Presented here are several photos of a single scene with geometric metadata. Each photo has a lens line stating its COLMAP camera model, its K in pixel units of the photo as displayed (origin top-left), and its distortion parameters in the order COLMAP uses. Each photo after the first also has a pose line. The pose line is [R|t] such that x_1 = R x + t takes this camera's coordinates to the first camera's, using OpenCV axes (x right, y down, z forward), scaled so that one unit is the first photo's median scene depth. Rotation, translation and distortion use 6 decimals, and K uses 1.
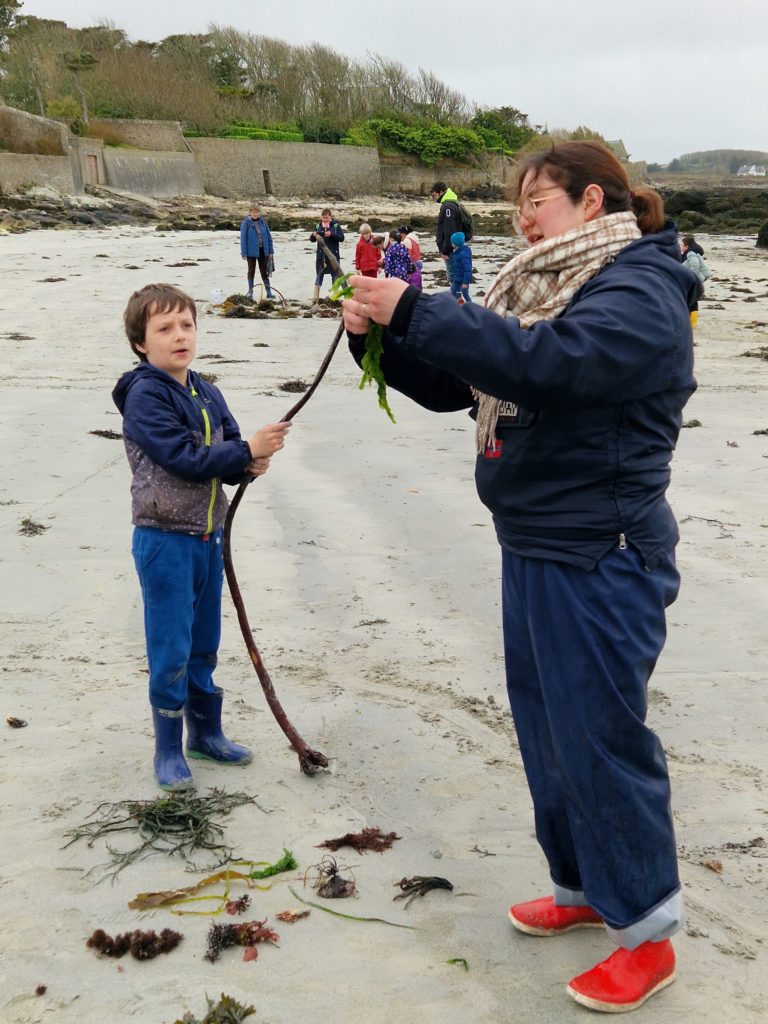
lens RADIAL K [[1401.0, 0, 377.8], [0, 1401.0, 520.9], [0, 0, 1]] dist [0.109256, 0.000000]
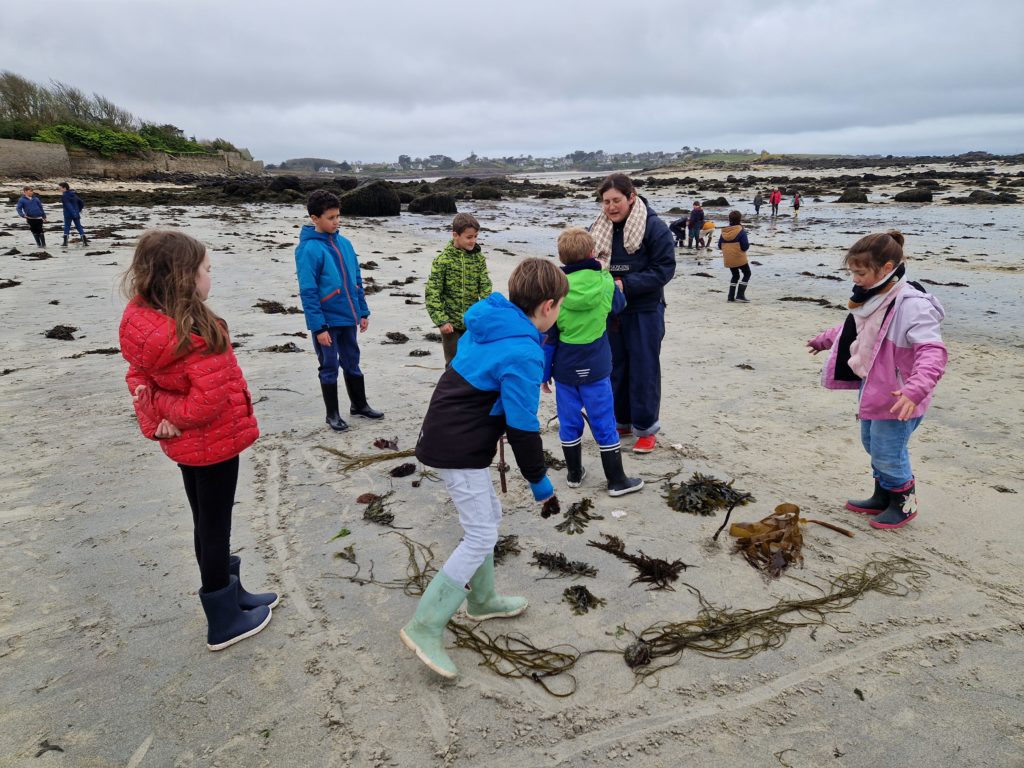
lens RADIAL K [[1401.0, 0, 515.1], [0, 1401.0, 383.3], [0, 0, 1]] dist [0.109256, 0.000000]
pose [[0.921130, -0.069073, 0.383076, -0.161793], [0.095271, 0.994204, -0.049820, 0.102171], [-0.377415, 0.082387, 0.922372, -0.533593]]
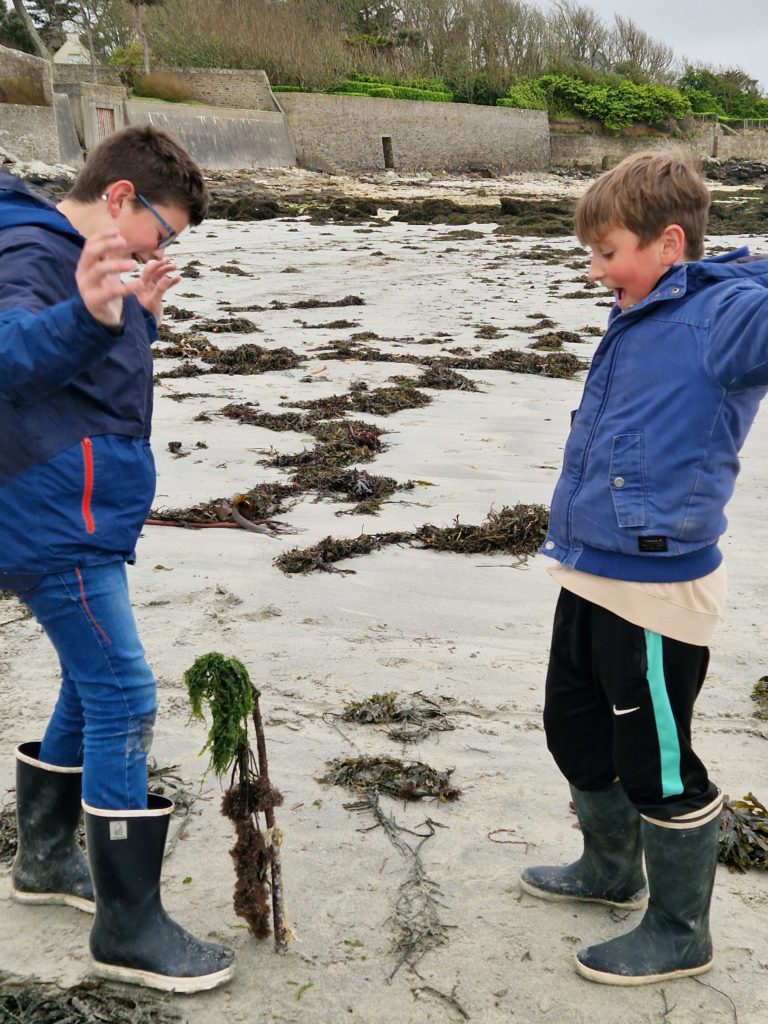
lens RADIAL K [[1401.0, 0, 381.7], [0, 1401.0, 505.2], [0, 0, 1]] dist [0.109256, 0.000000]
pose [[0.988189, 0.042953, -0.147097, 0.035066], [-0.042844, 0.999074, 0.003908, -0.046272], [0.147129, 0.002441, 0.989114, 0.217173]]
